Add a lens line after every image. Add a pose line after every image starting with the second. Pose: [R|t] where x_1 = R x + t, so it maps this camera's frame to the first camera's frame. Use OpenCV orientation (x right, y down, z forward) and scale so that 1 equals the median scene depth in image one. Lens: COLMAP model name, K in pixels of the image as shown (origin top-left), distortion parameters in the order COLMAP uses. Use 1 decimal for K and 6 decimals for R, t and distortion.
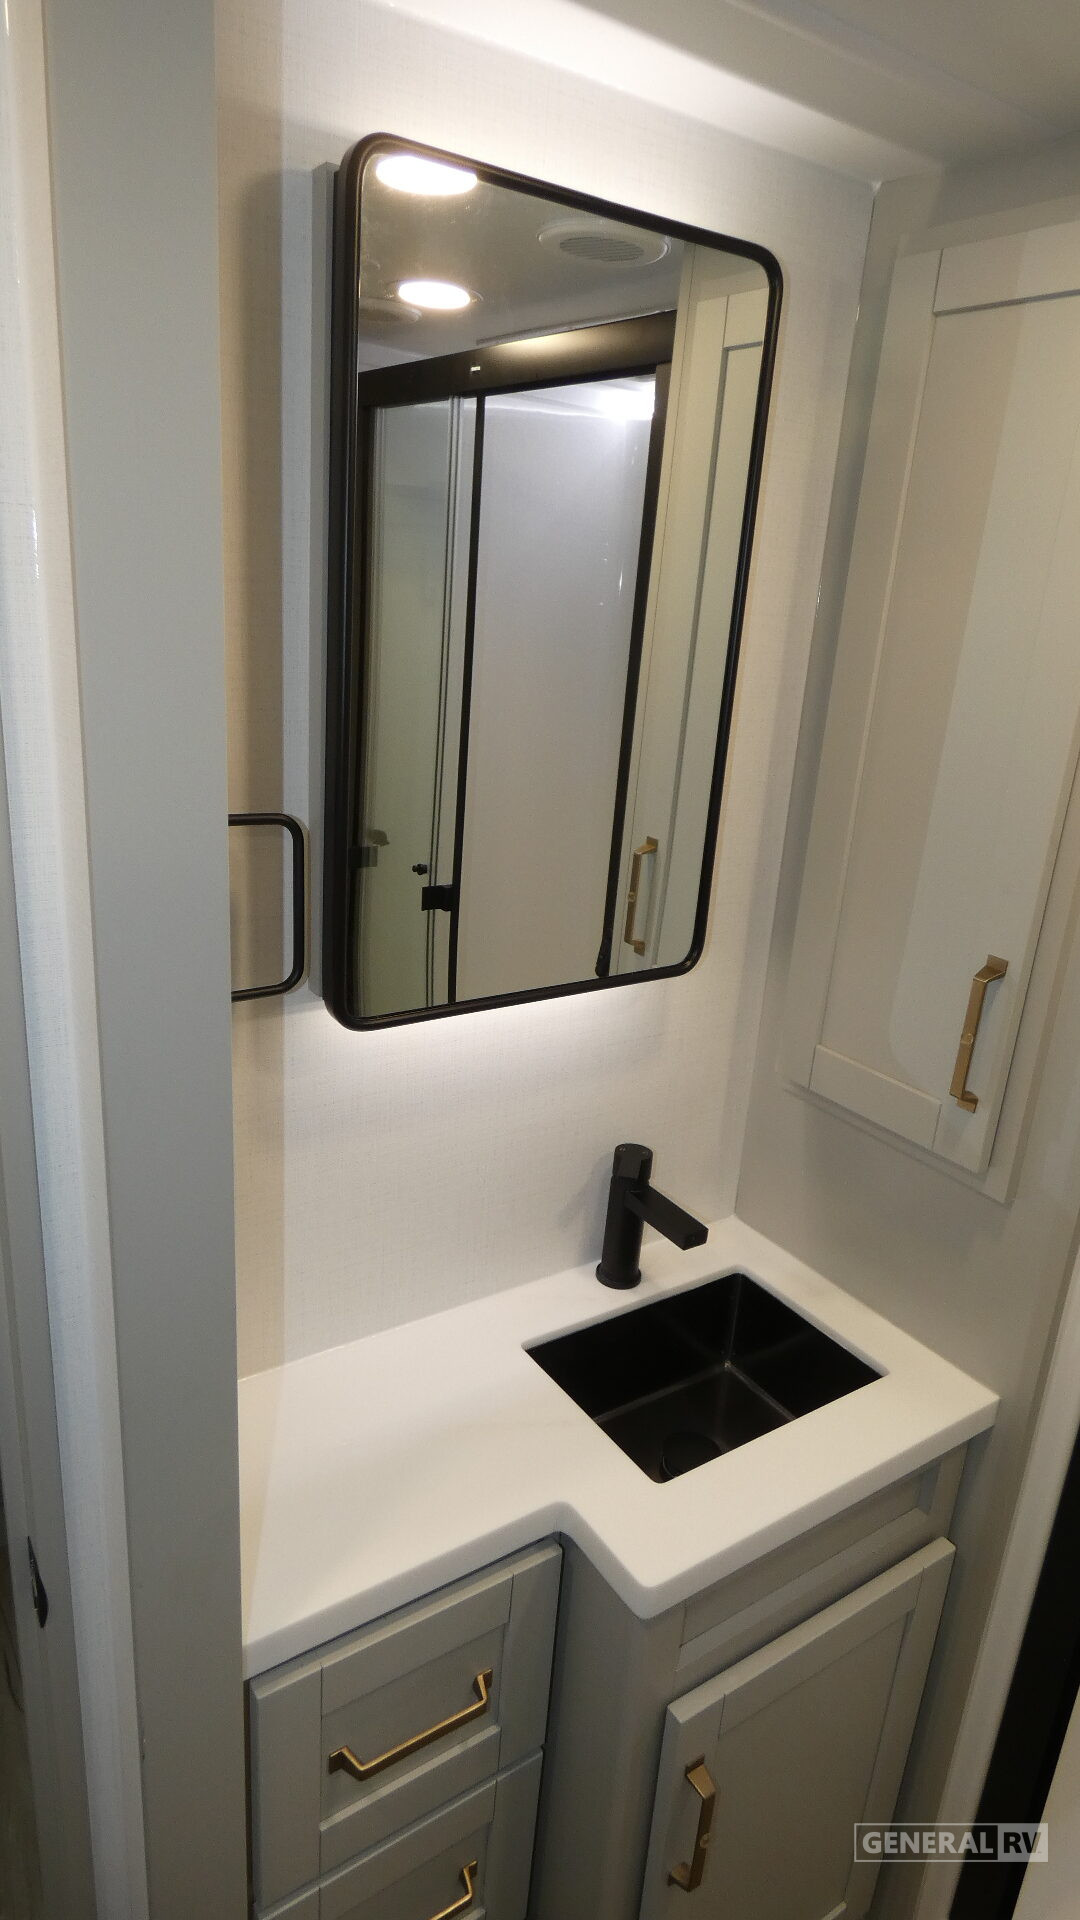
lens RADIAL K [[1149.5, 0, 536.6], [0, 1149.5, 960.0], [0, 0, 1]] dist [-0.002591, -0.002434]
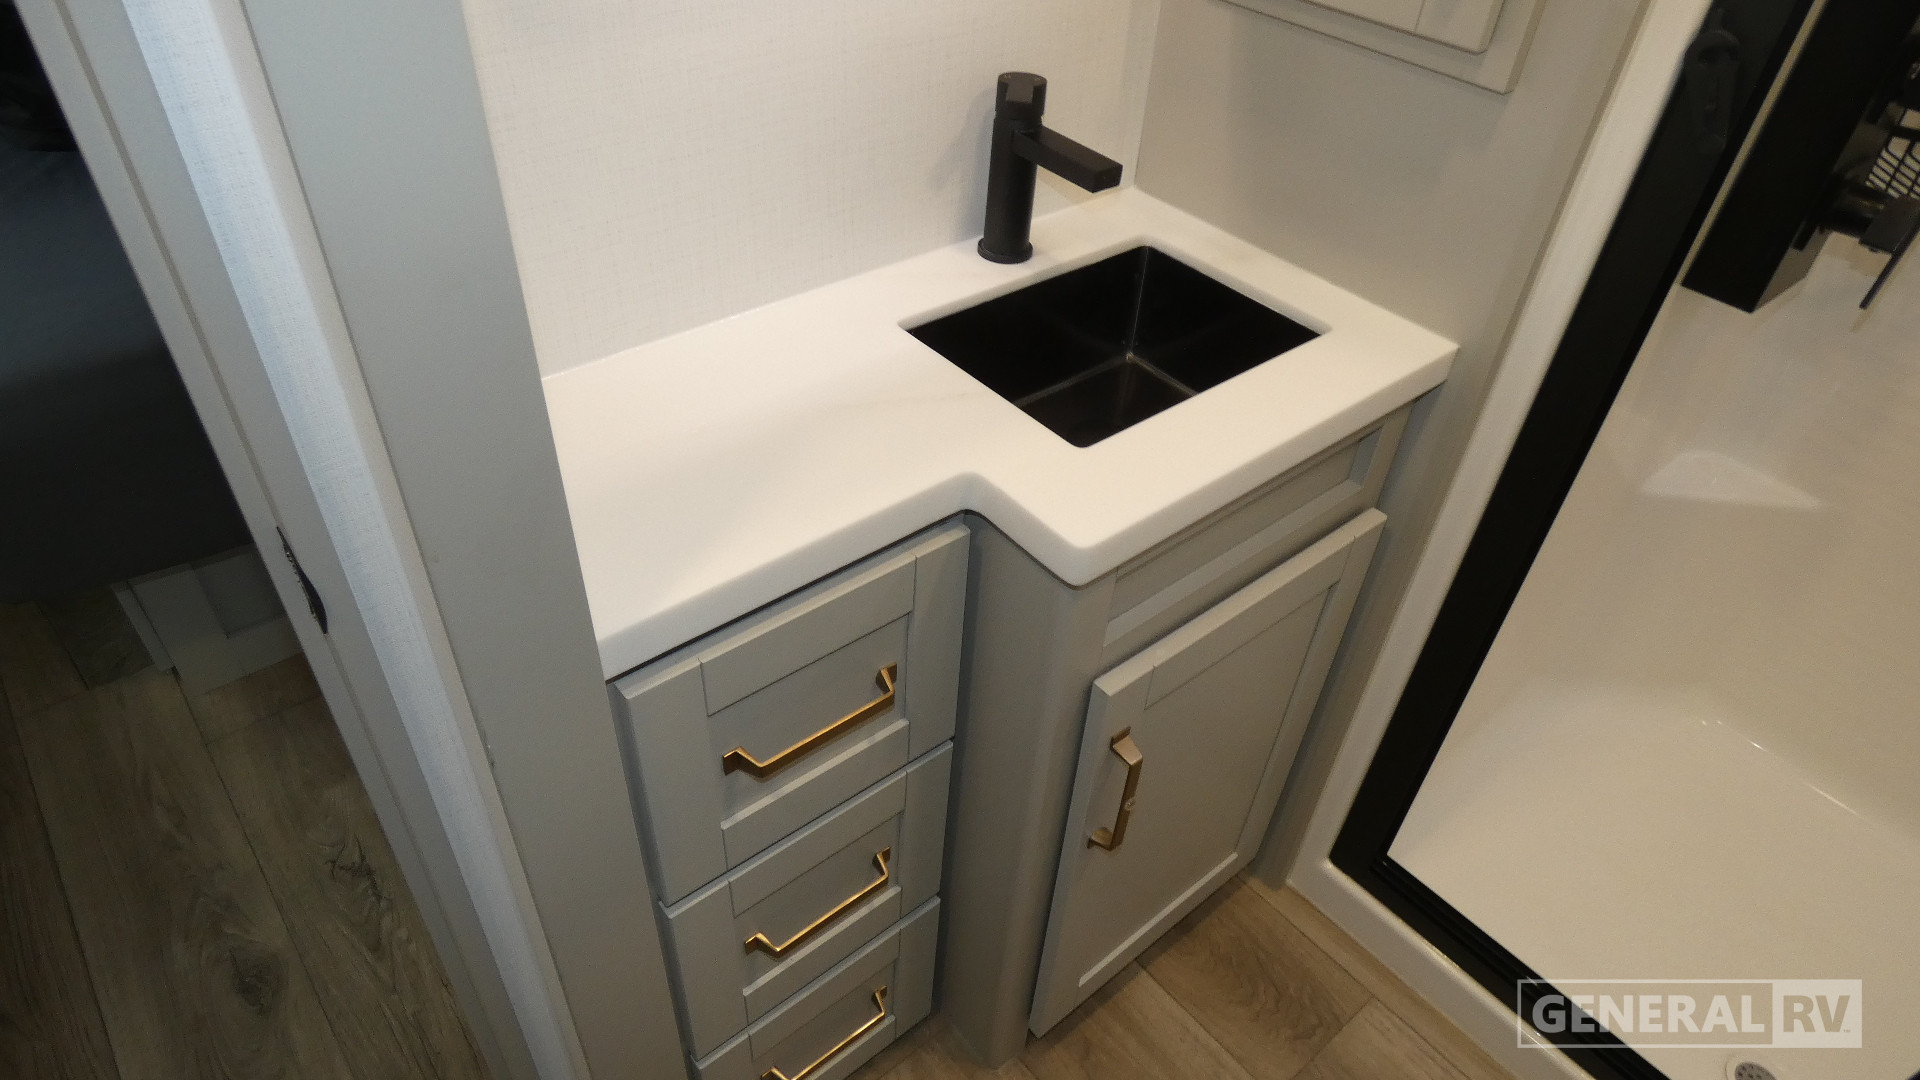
lens RADIAL K [[1149.5, 0, 955.0], [0, 1149.5, 535.4], [0, 0, 1]] dist [-0.002591, -0.002434]
pose [[0.994761, -0.076469, 0.067853, -0.039364], [0.045365, 0.924962, 0.377343, 0.166185], [-0.091616, -0.372288, 0.923585, 0.182873]]
